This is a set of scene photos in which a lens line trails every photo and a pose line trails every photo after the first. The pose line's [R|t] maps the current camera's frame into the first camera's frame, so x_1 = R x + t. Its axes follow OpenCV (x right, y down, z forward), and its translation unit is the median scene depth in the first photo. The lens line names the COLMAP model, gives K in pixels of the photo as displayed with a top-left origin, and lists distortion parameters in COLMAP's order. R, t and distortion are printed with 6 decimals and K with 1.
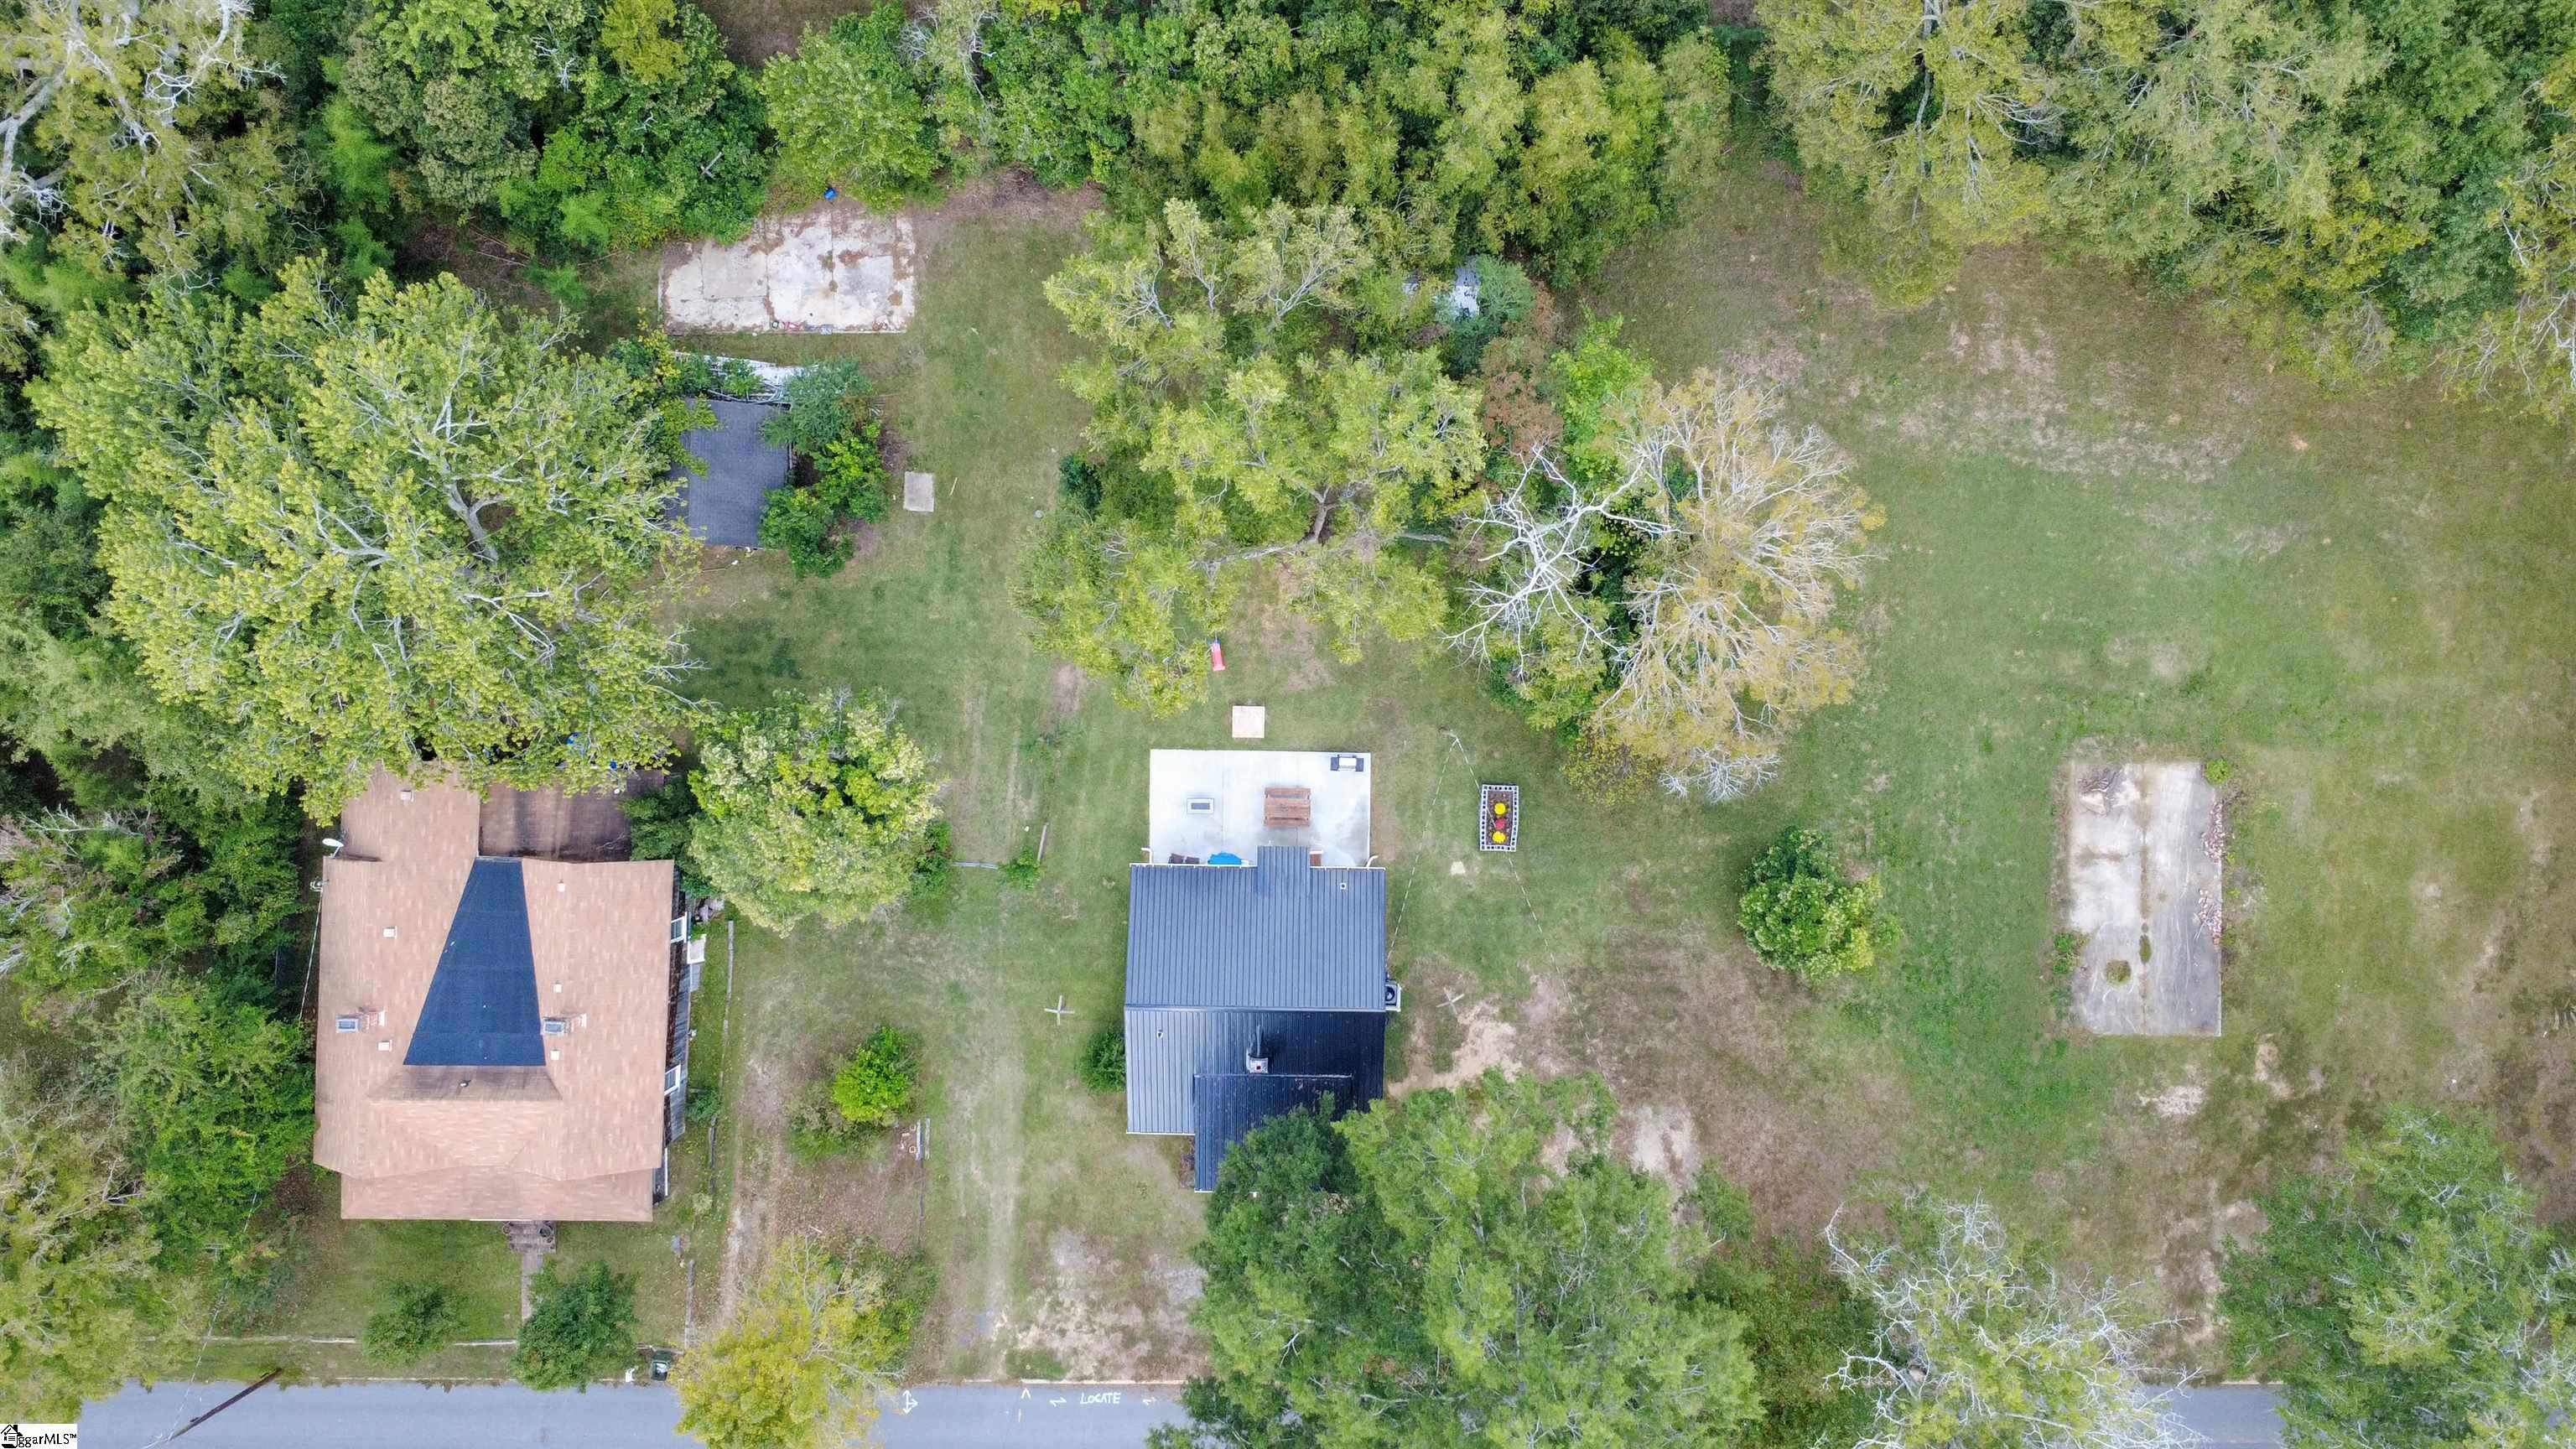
lens RADIAL K [[1840.6, 0, 1283.5], [0, 1840.6, 718.0], [0, 0, 1]] dist [-0.008673, 0.000451]
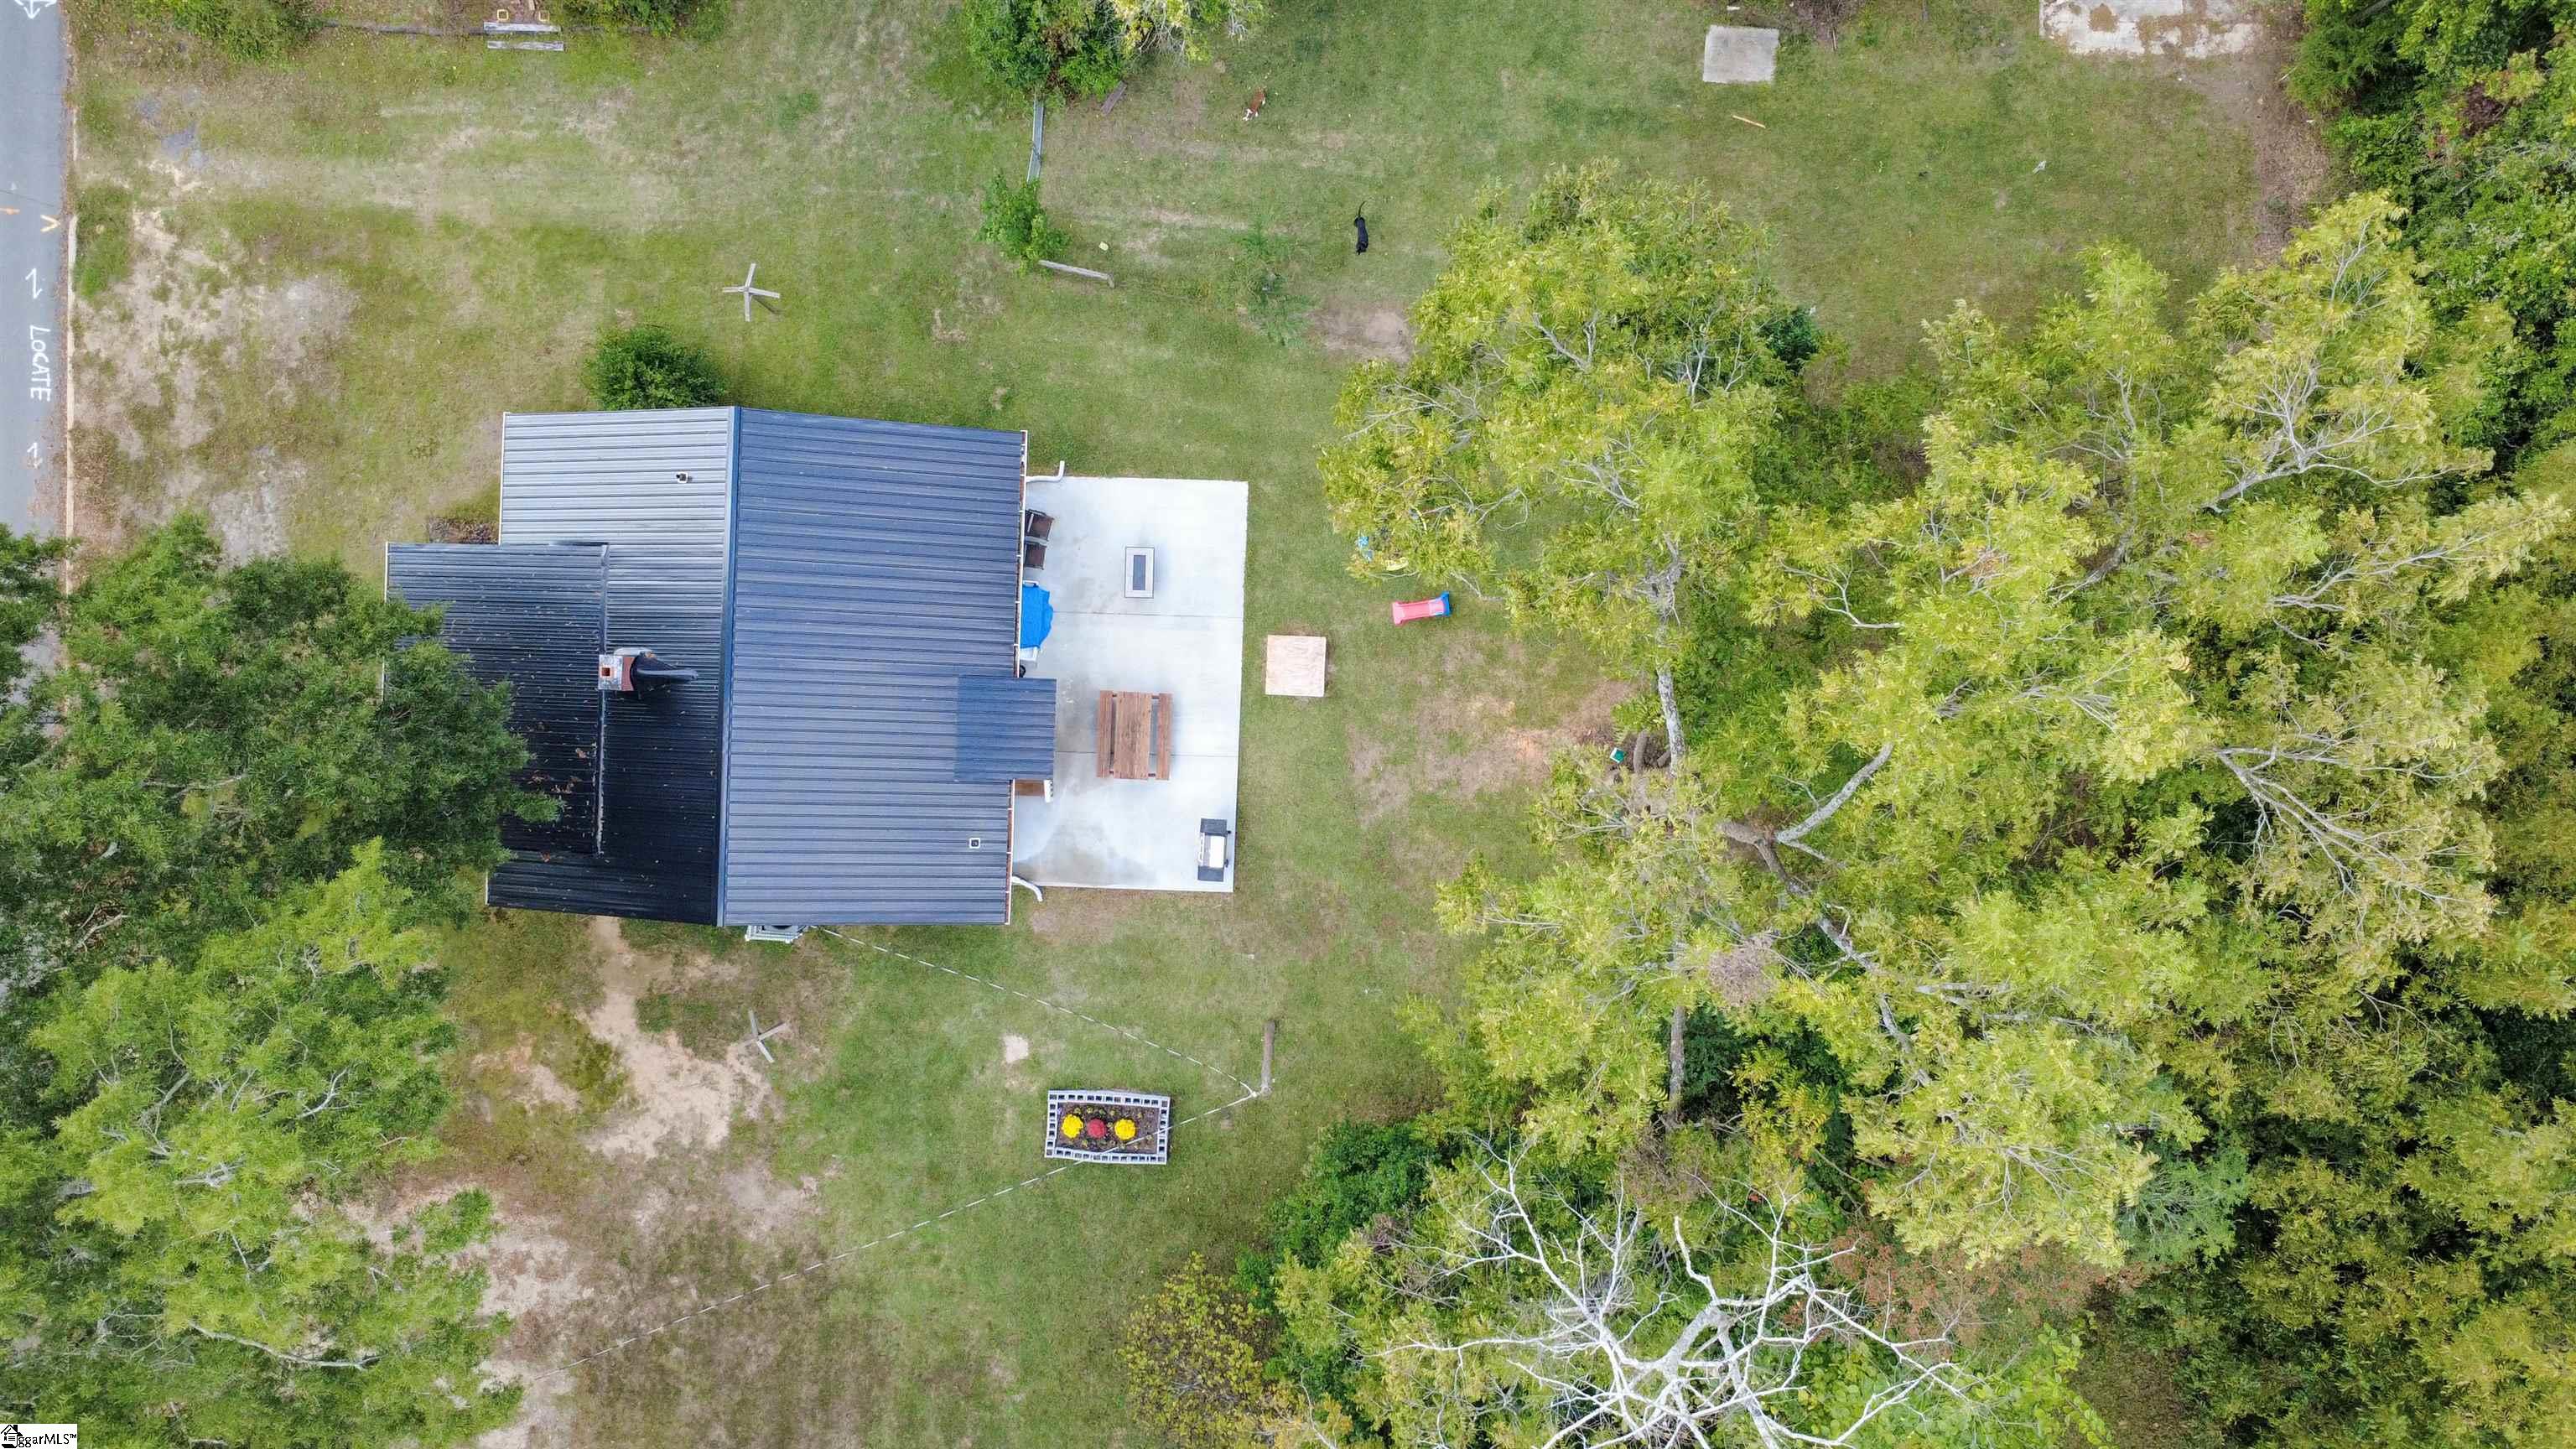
lens RADIAL K [[1840.6, 0, 1279.4], [0, 1840.6, 732.6], [0, 0, 1]] dist [-0.008673, 0.000451]
pose [[-0.020637, 0.999577, 0.020476, -0.010345], [-0.999780, -0.020709, 0.003318, 0.004670], [0.003740, -0.020403, 0.999785, 0.465314]]
